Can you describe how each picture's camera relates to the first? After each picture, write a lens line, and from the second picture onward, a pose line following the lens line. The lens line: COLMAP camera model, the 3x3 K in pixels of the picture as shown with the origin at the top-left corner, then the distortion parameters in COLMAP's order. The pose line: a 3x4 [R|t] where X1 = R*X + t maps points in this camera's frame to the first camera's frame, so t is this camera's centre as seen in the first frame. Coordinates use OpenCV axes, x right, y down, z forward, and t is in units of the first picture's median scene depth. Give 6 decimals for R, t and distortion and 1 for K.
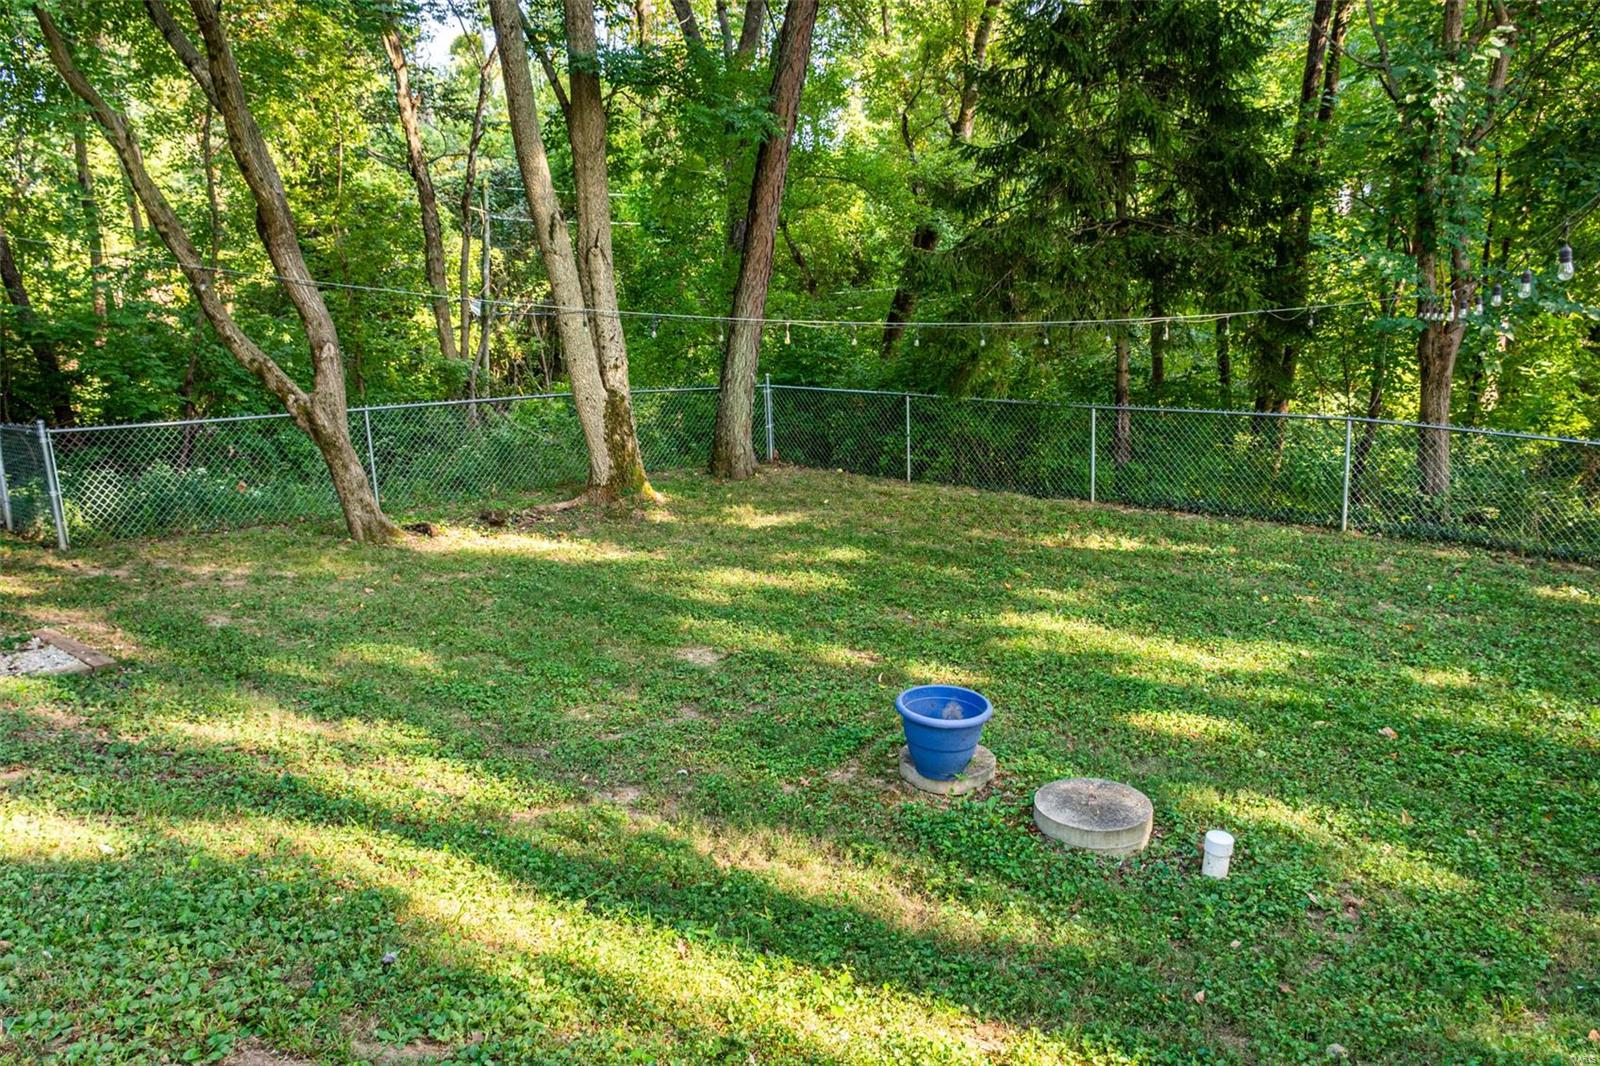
lens RADIAL K [[1228.7, 0, 797.3], [0, 1228.7, 542.8], [0, 0, 1]] dist [-0.006240, 0.000440]
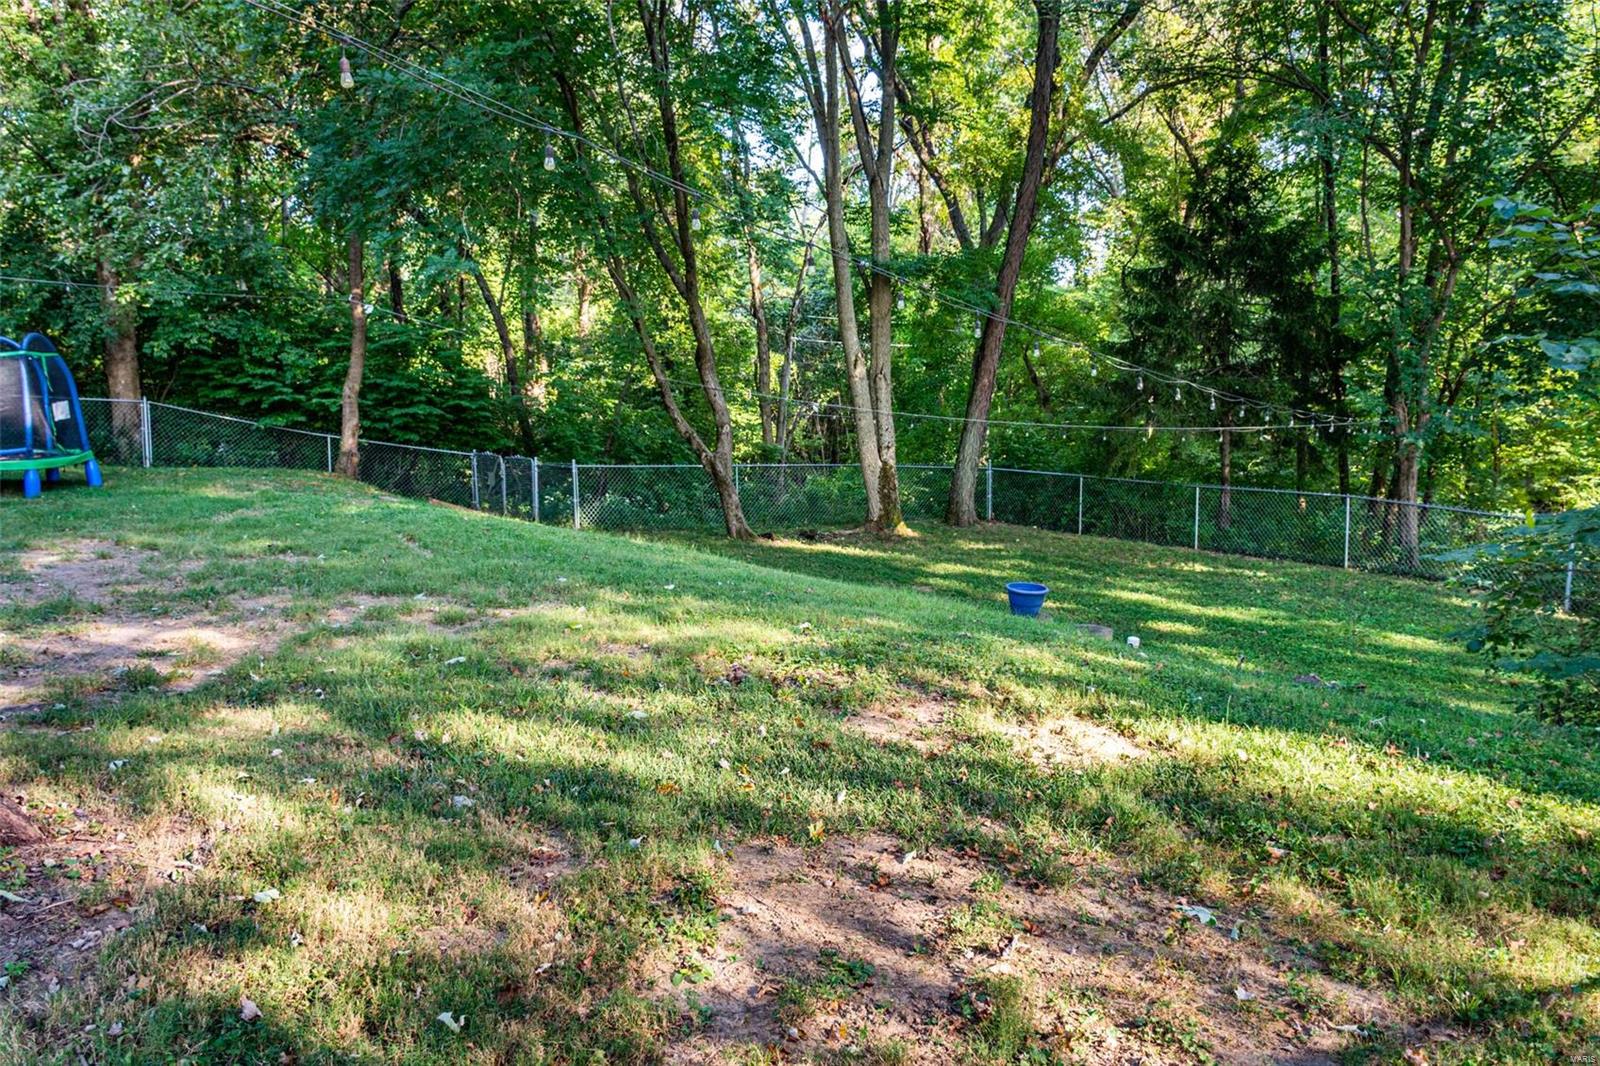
lens RADIAL K [[1228.7, 0, 797.3], [0, 1228.7, 542.8], [0, 0, 1]] dist [-0.006240, 0.000440]
pose [[0.976657, 0.057293, -0.207024, 0.073304], [-0.074927, 0.994105, -0.078362, 0.111835], [0.201314, 0.092044, 0.975192, -0.558817]]
